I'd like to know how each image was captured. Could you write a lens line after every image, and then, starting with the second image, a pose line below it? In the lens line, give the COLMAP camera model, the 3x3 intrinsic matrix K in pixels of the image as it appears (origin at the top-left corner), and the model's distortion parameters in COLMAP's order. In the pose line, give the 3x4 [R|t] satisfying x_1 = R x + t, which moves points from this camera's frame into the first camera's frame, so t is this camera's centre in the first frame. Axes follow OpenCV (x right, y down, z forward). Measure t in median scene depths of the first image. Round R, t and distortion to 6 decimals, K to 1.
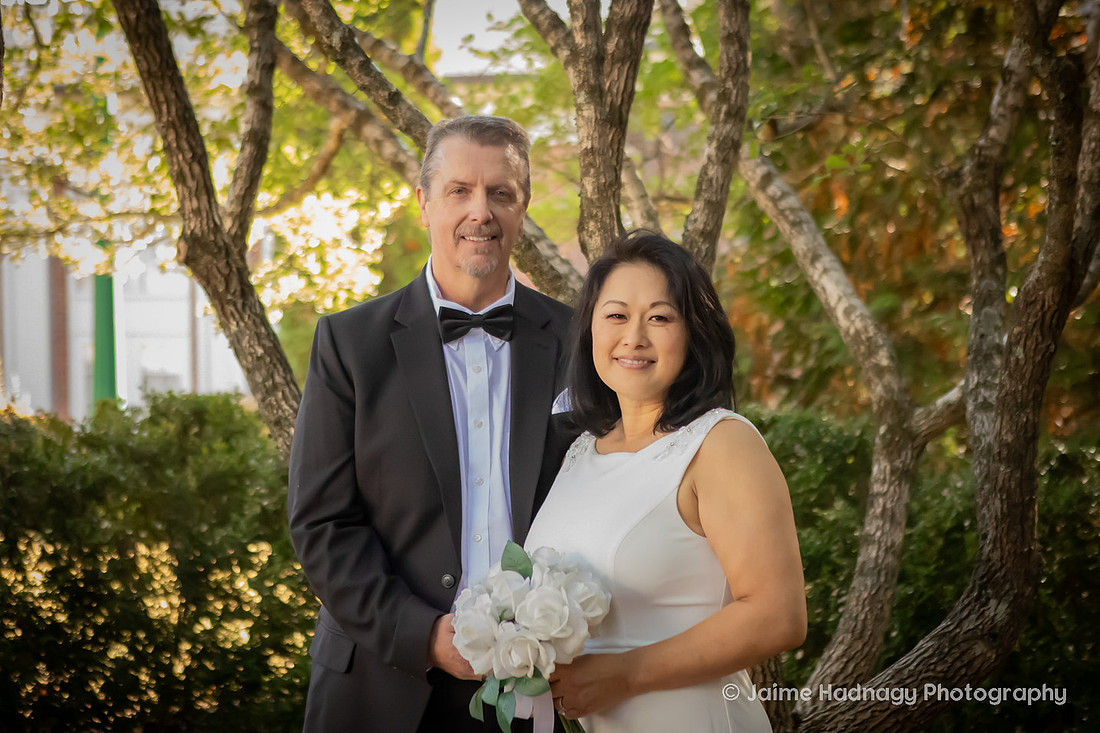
lens RADIAL K [[1913.1, 0, 533.7], [0, 1913.1, 348.4], [0, 0, 1]] dist [0.086772, 0.106275]
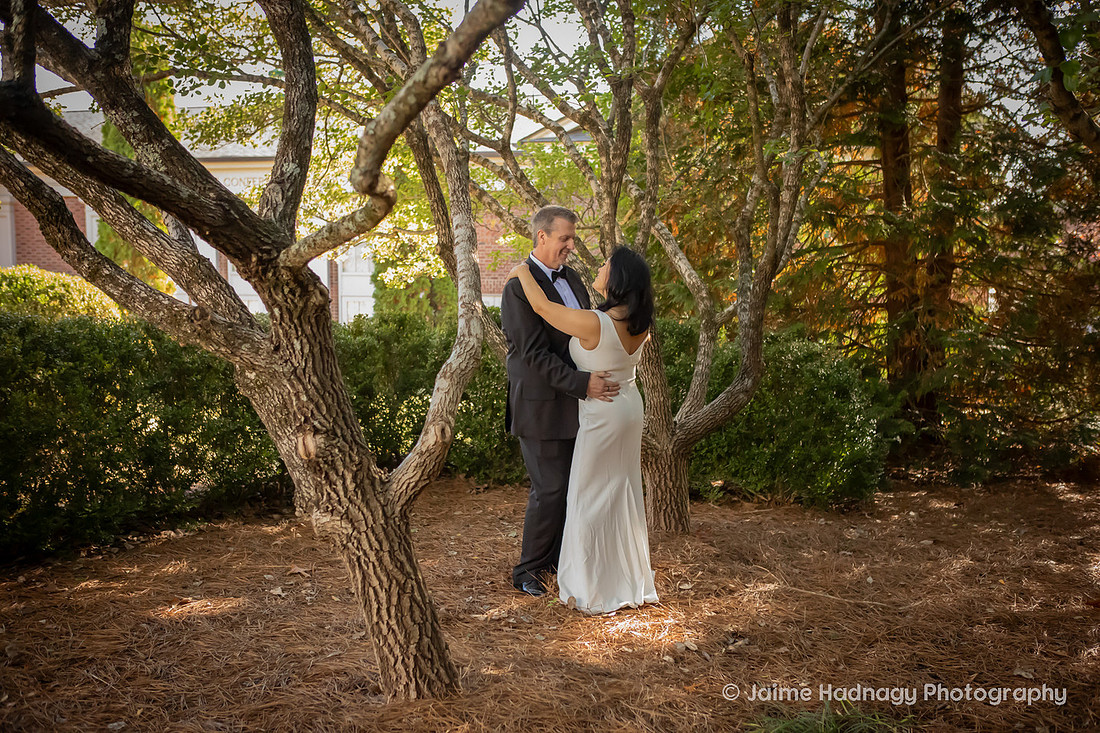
lens RADIAL K [[1255.5, 0, 550.0], [0, 1255.5, 366.5], [0, 0, 1]] dist [0.089771, -0.000068]
pose [[0.995694, -0.002058, 0.092680, -0.176437], [-0.001857, 0.999110, 0.042134, 0.031731], [-0.092685, -0.042125, 0.994804, -0.646953]]
